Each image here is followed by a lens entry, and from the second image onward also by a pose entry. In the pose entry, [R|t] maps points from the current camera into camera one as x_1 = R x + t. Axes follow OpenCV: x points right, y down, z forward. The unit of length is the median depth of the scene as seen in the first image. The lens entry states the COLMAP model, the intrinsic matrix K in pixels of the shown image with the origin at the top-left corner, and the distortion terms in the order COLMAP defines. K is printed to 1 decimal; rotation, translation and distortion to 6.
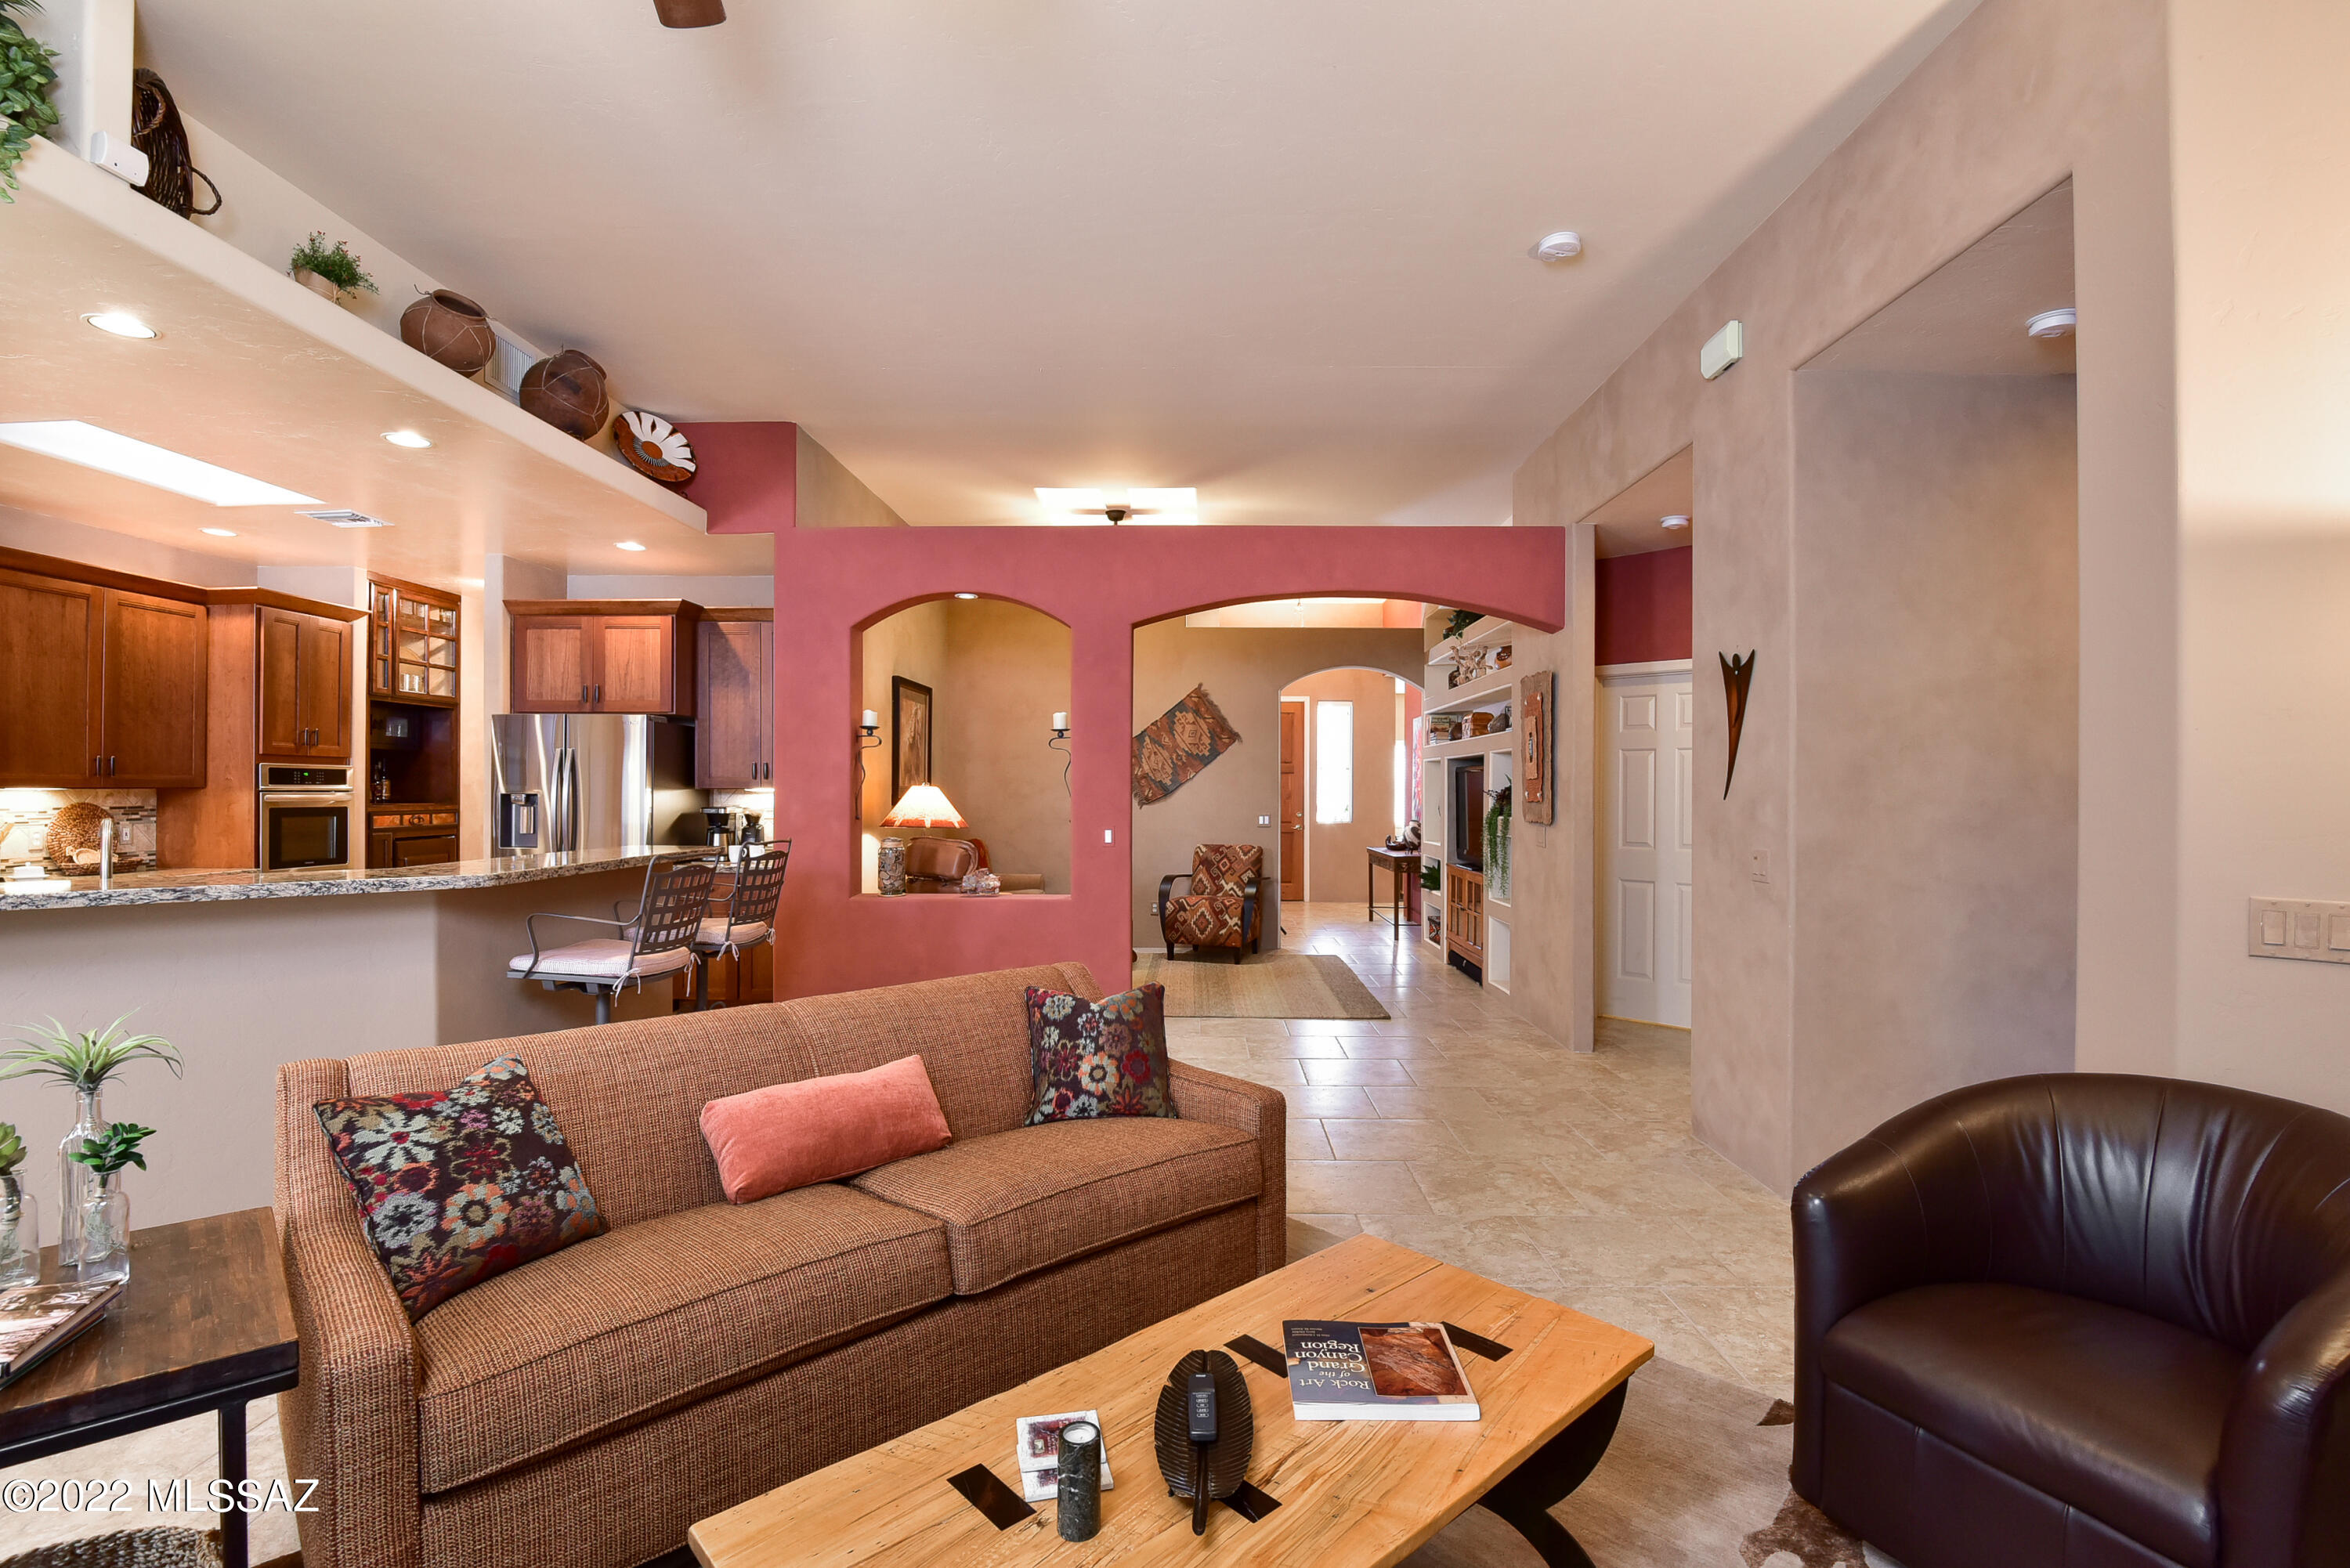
lens RADIAL K [[1105.6, 0, 1180.8], [0, 1105.6, 792.0], [0, 0, 1]] dist [-0.006368, -0.000542]
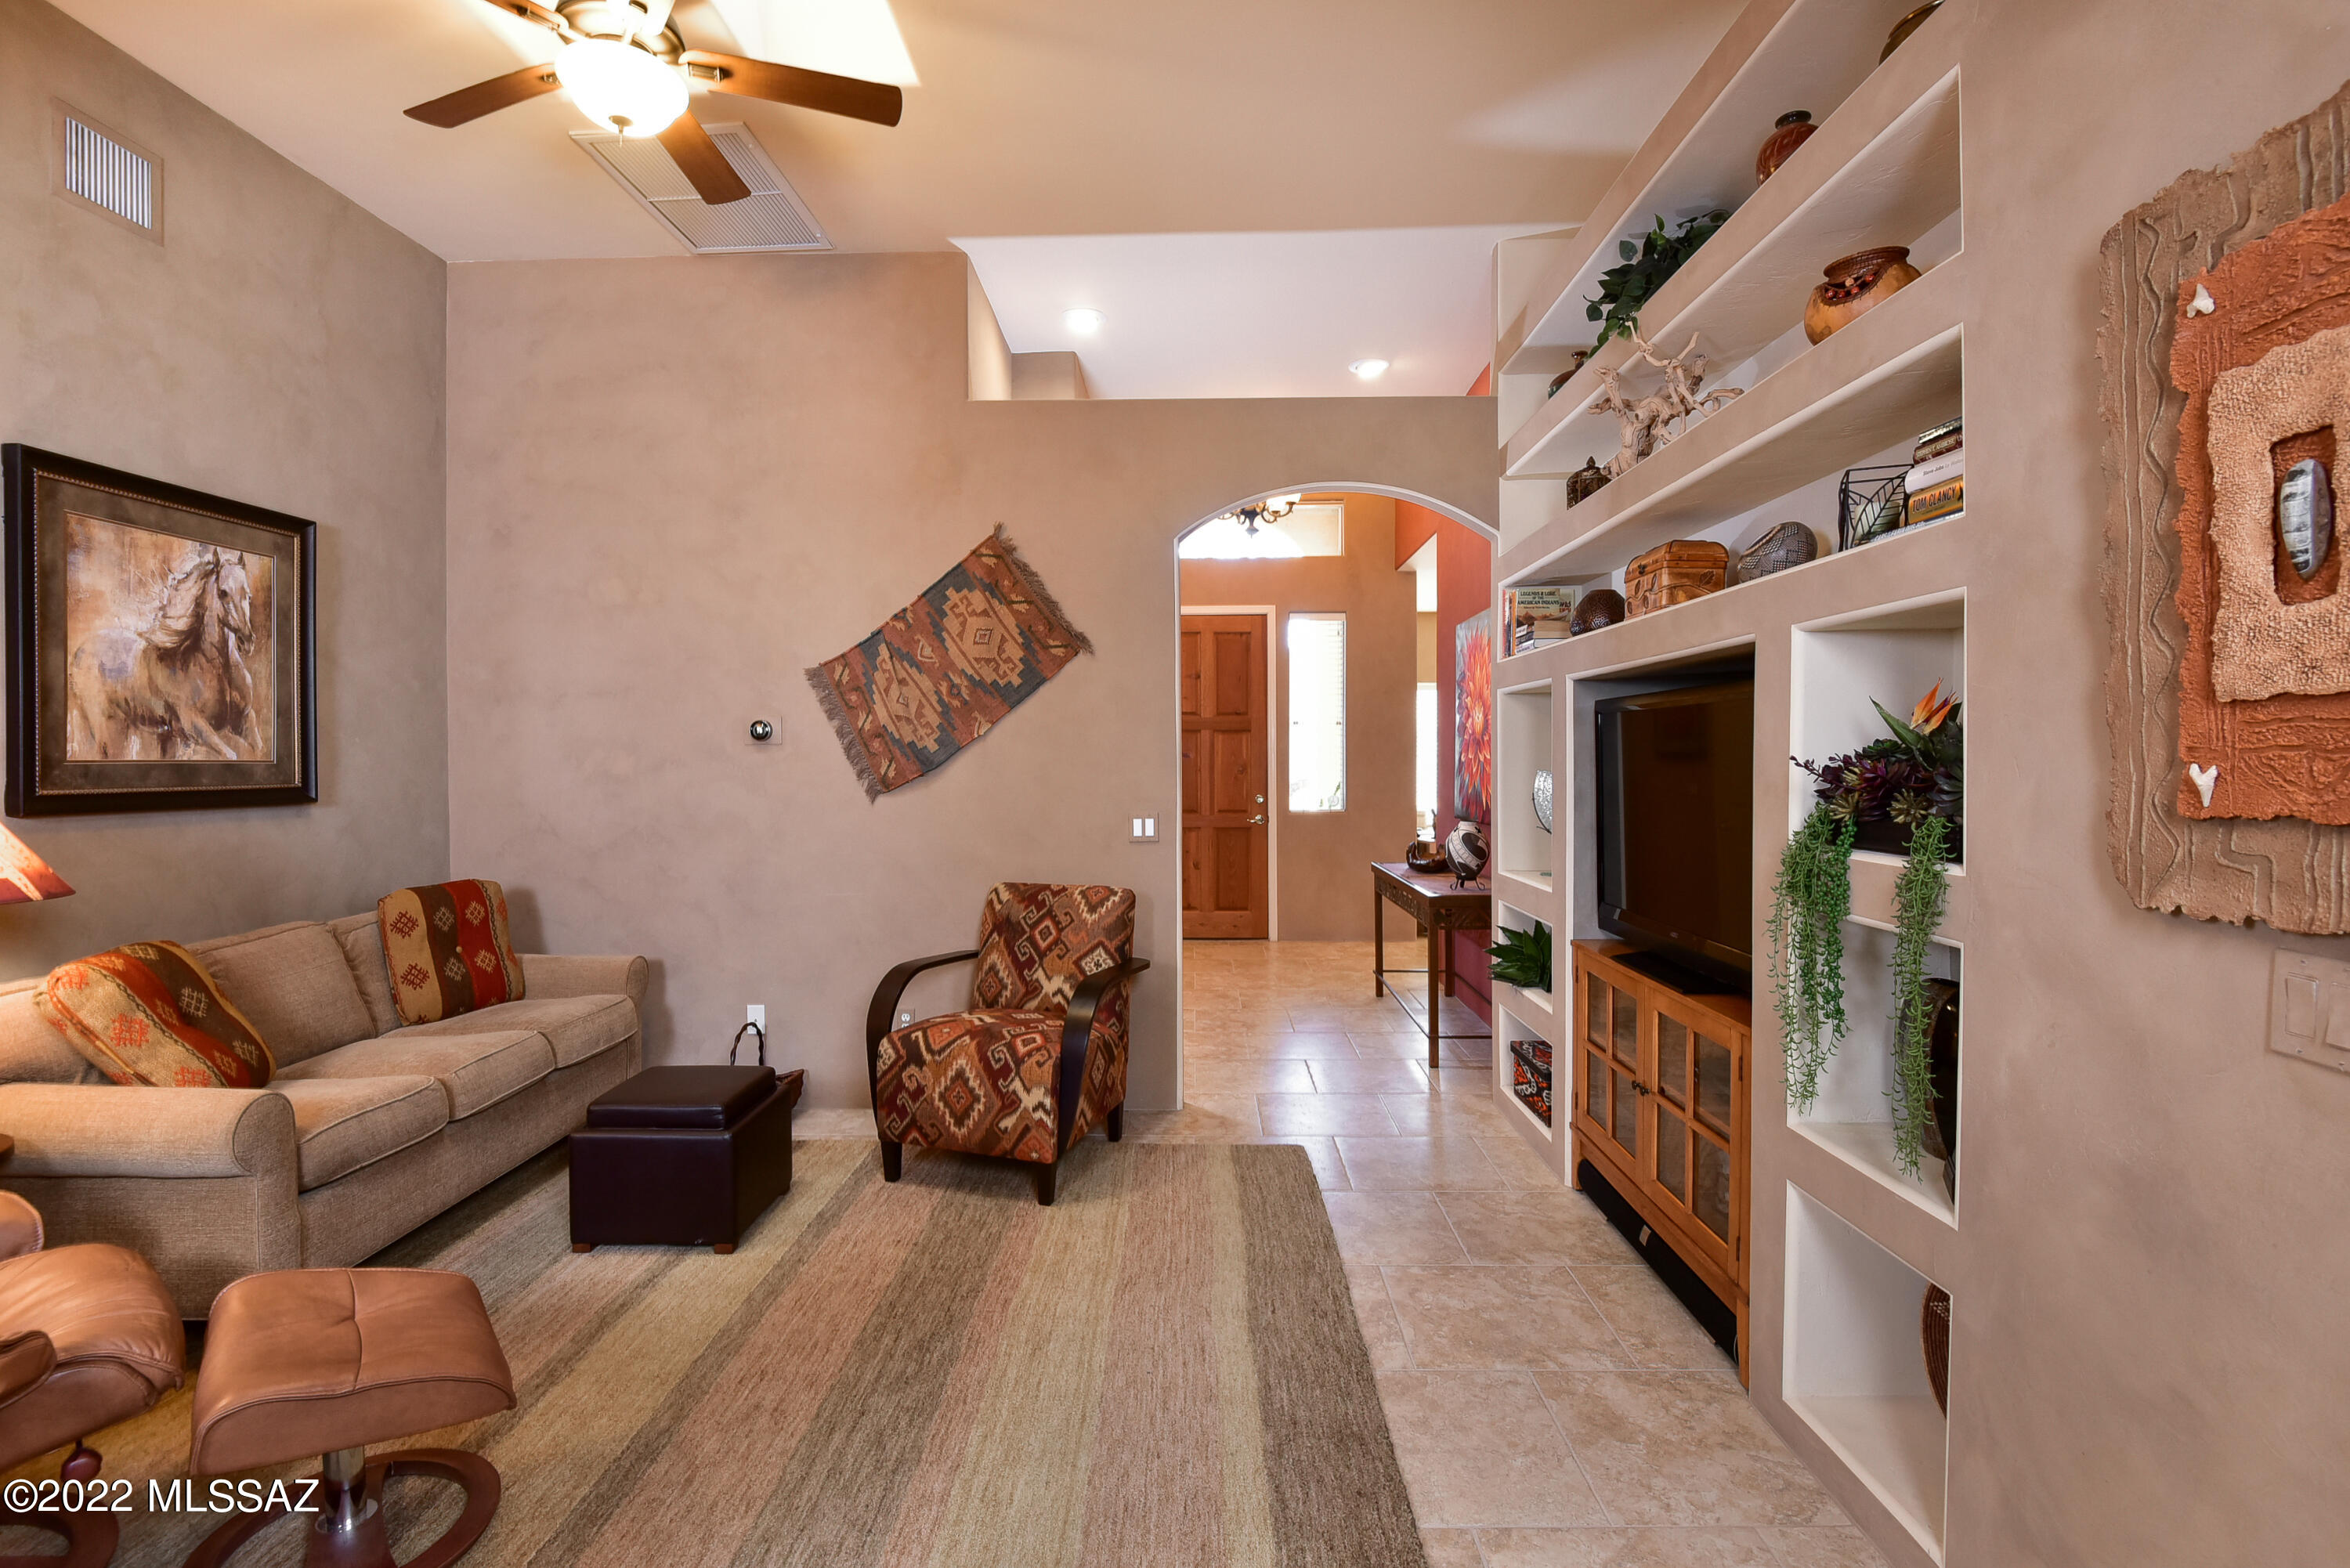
lens RADIAL K [[1105.6, 0, 1168.2], [0, 1105.6, 772.9], [0, 0, 1]] dist [-0.006368, -0.000542]
pose [[0.999888, -0.008650, -0.012181, 0.091237], [0.008800, 0.999886, 0.012265, -0.002128], [0.012073, -0.012371, 0.999851, 0.551780]]
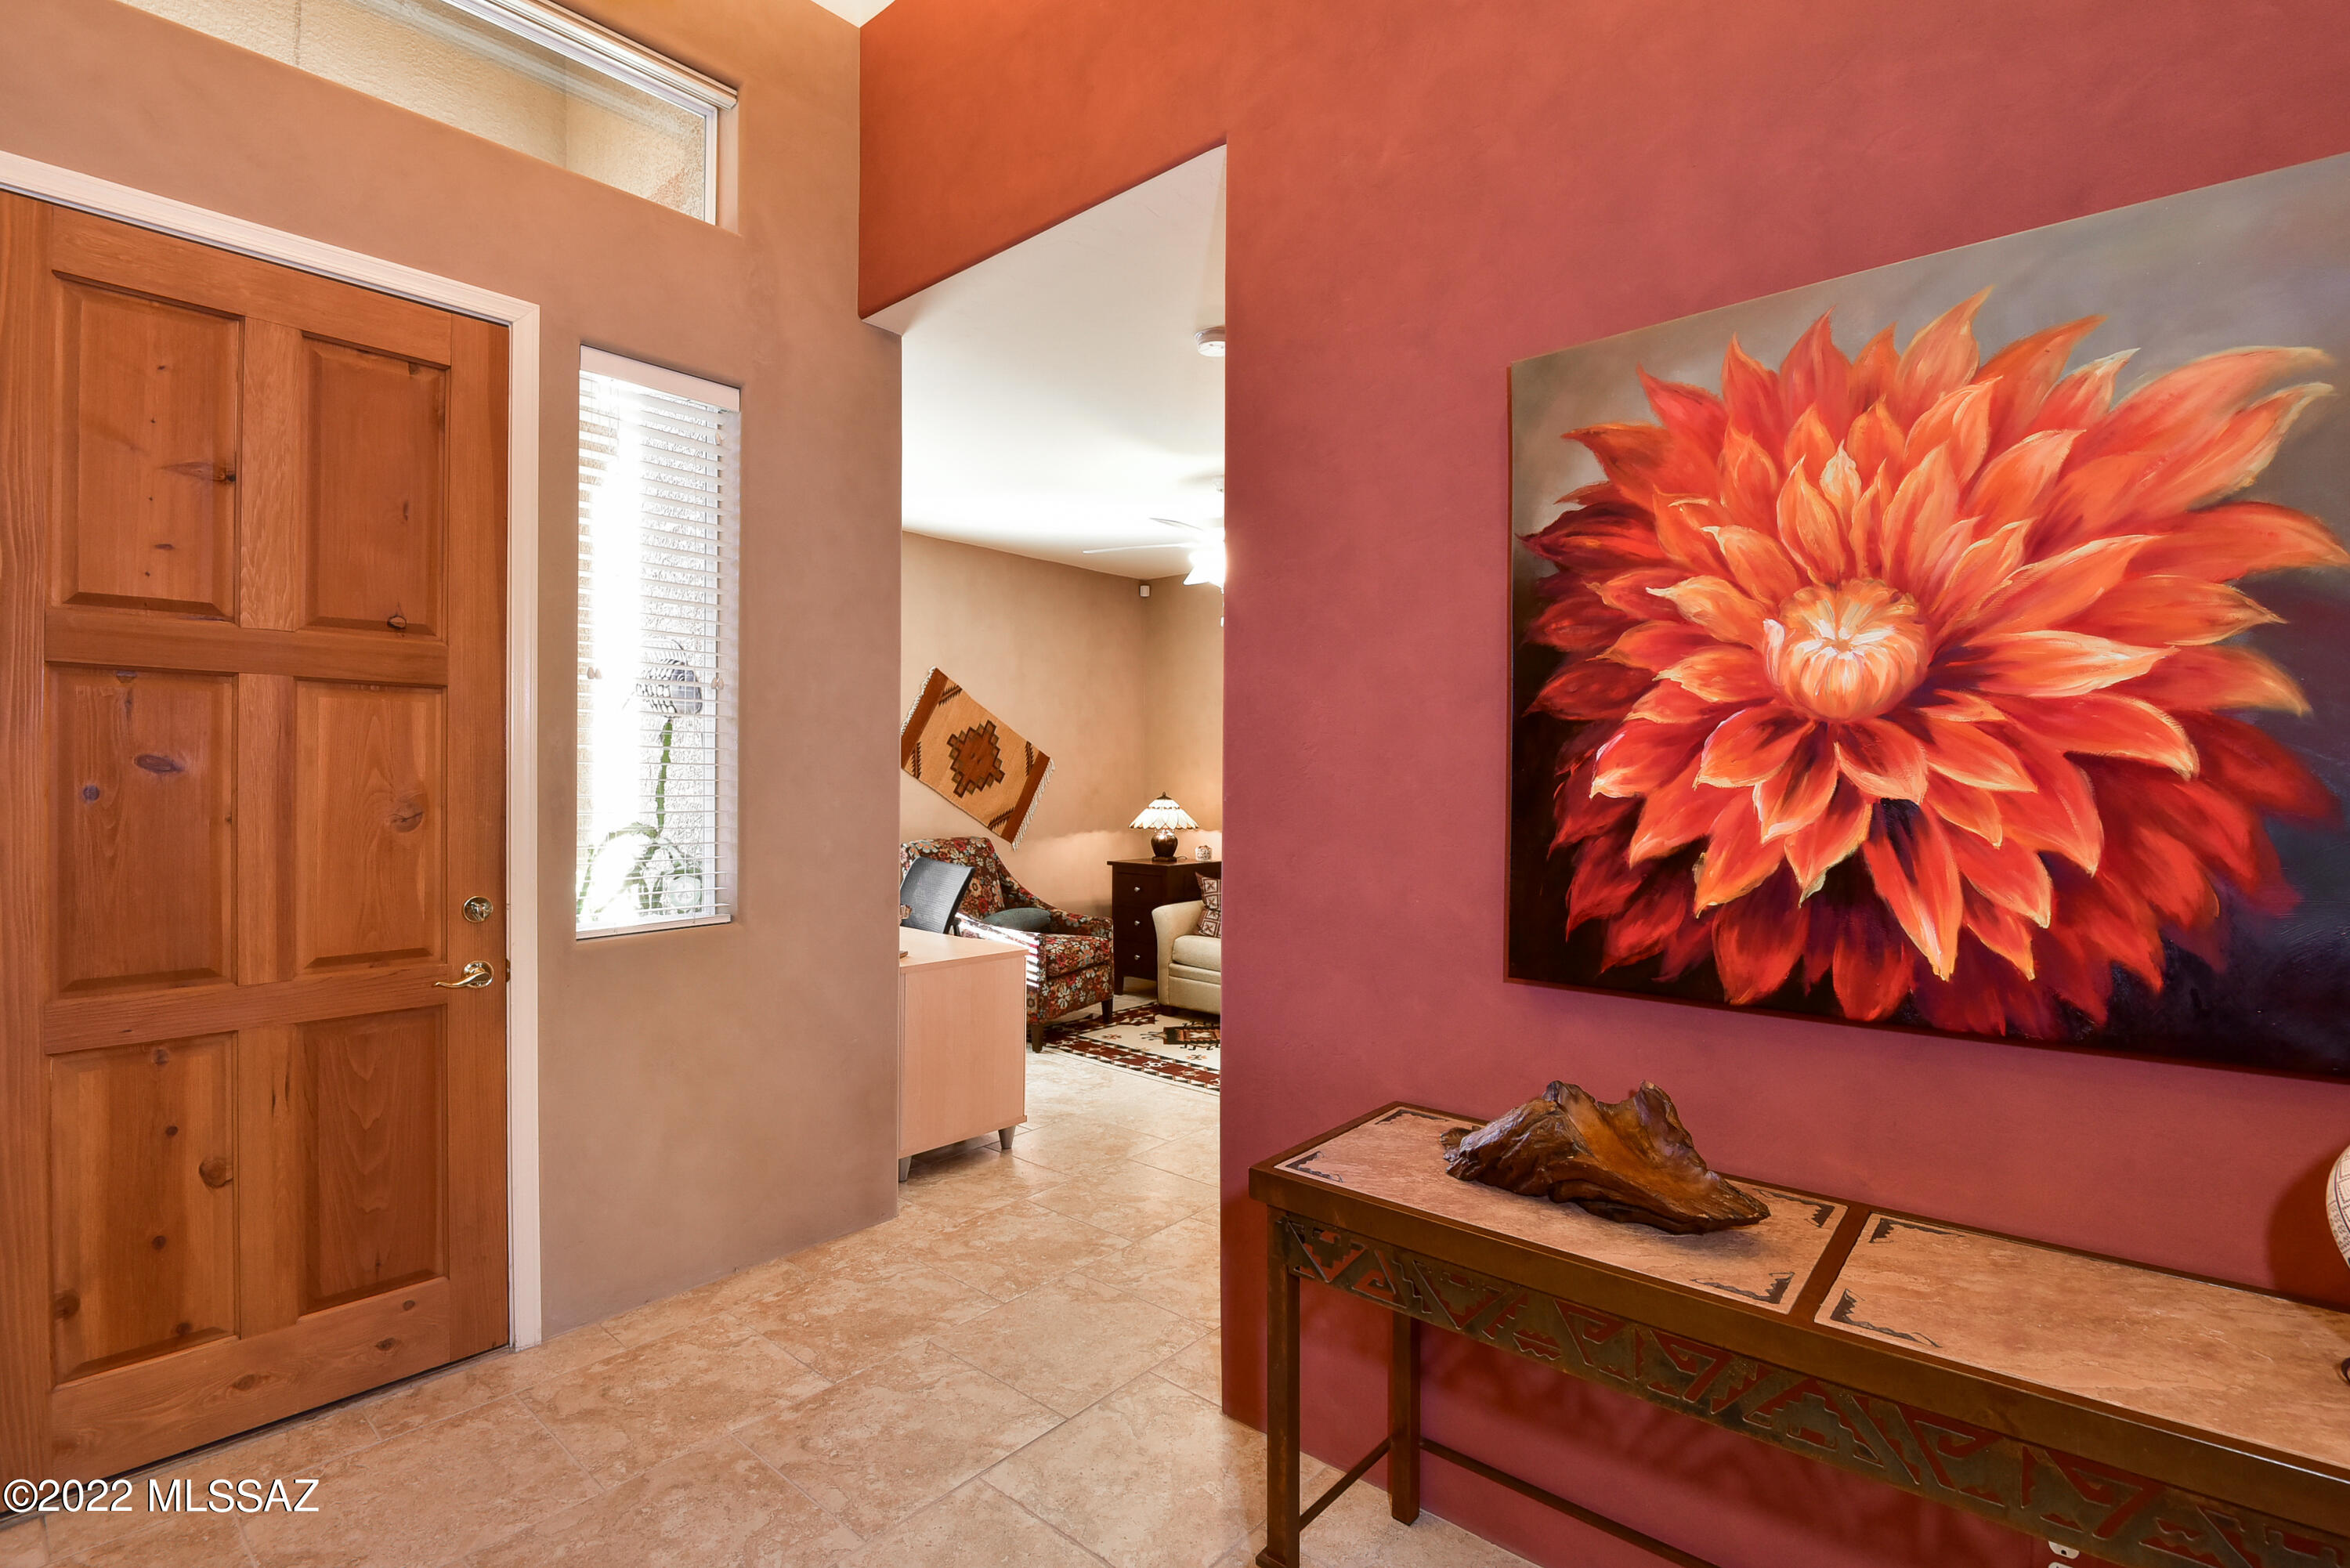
lens RADIAL K [[1105.6, 0, 1172.9], [0, 1105.6, 783.8], [0, 0, 1]] dist [-0.006368, -0.000542]
pose [[0.647350, -0.005670, 0.762171, 0.055867], [-0.003415, 0.999941, 0.010339, -0.004316], [-0.762185, -0.009296, 0.647293, 1.121798]]
